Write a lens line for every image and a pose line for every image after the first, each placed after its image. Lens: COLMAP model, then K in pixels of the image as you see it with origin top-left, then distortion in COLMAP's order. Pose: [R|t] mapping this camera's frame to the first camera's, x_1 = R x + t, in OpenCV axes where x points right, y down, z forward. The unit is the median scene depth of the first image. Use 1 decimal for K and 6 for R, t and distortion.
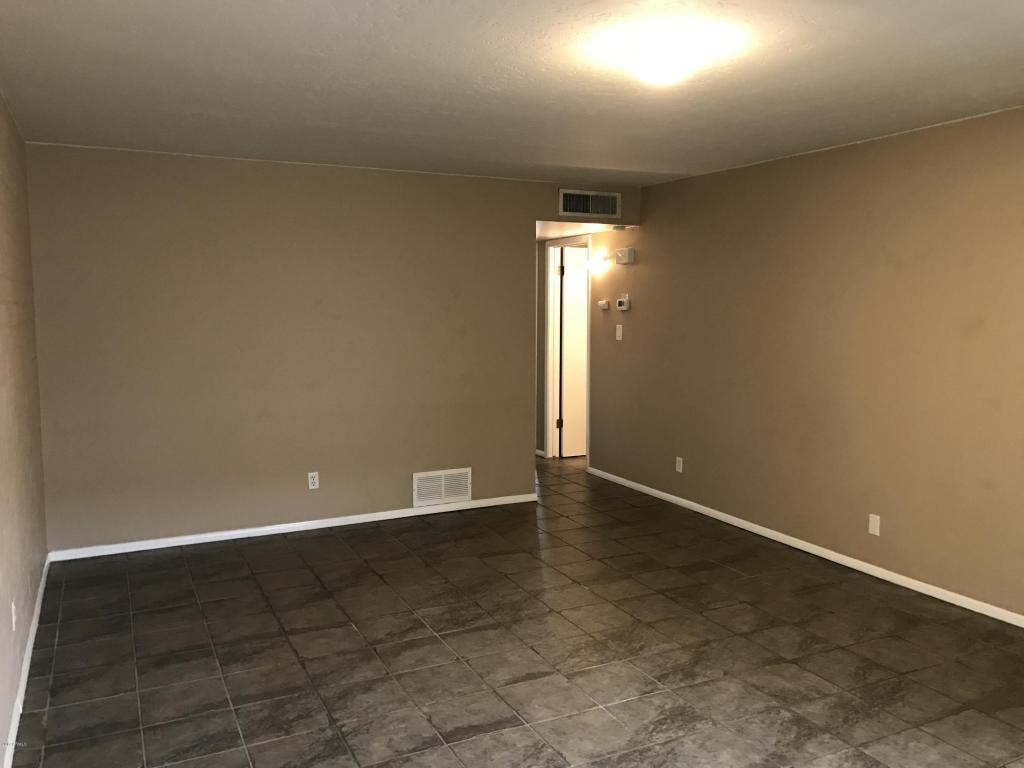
lens RADIAL K [[845.1, 0, 523.3], [0, 845.1, 380.5], [0, 0, 1]] dist [0.054337, -0.060067]
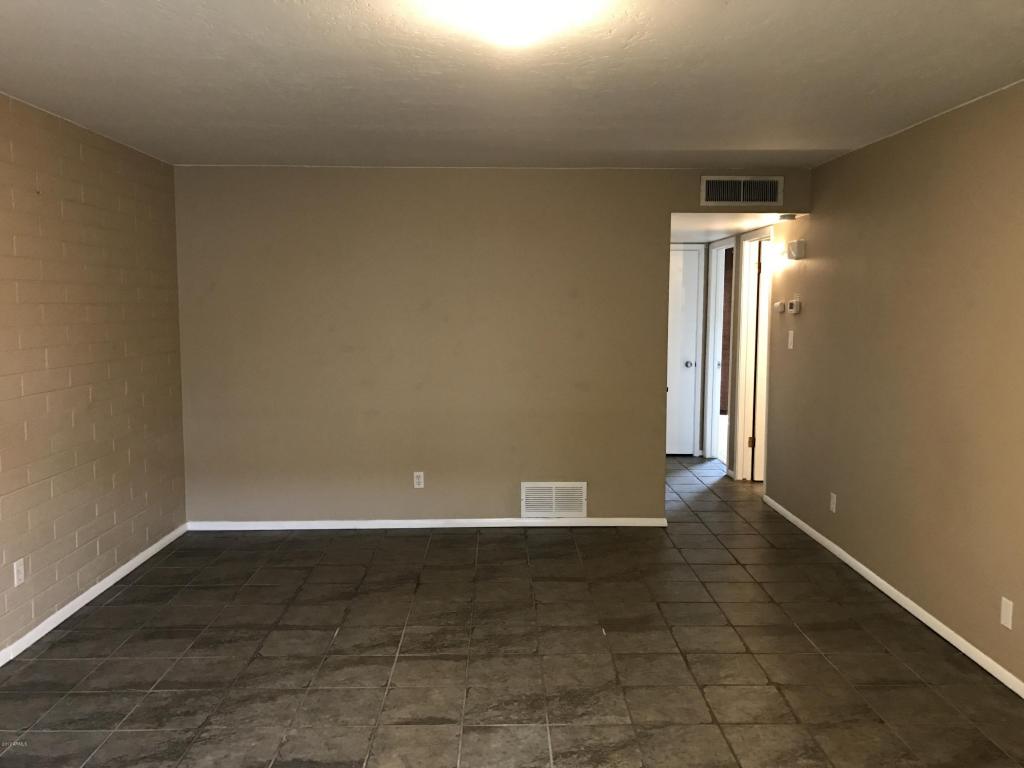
lens RADIAL K [[845.1, 0, 504.2], [0, 845.1, 378.3], [0, 0, 1]] dist [0.054337, -0.060067]
pose [[0.903703, 0.039836, -0.426302, 0.330038], [-0.042027, 0.999107, 0.004270, -0.014895], [0.426092, 0.014058, 0.904571, 0.158391]]
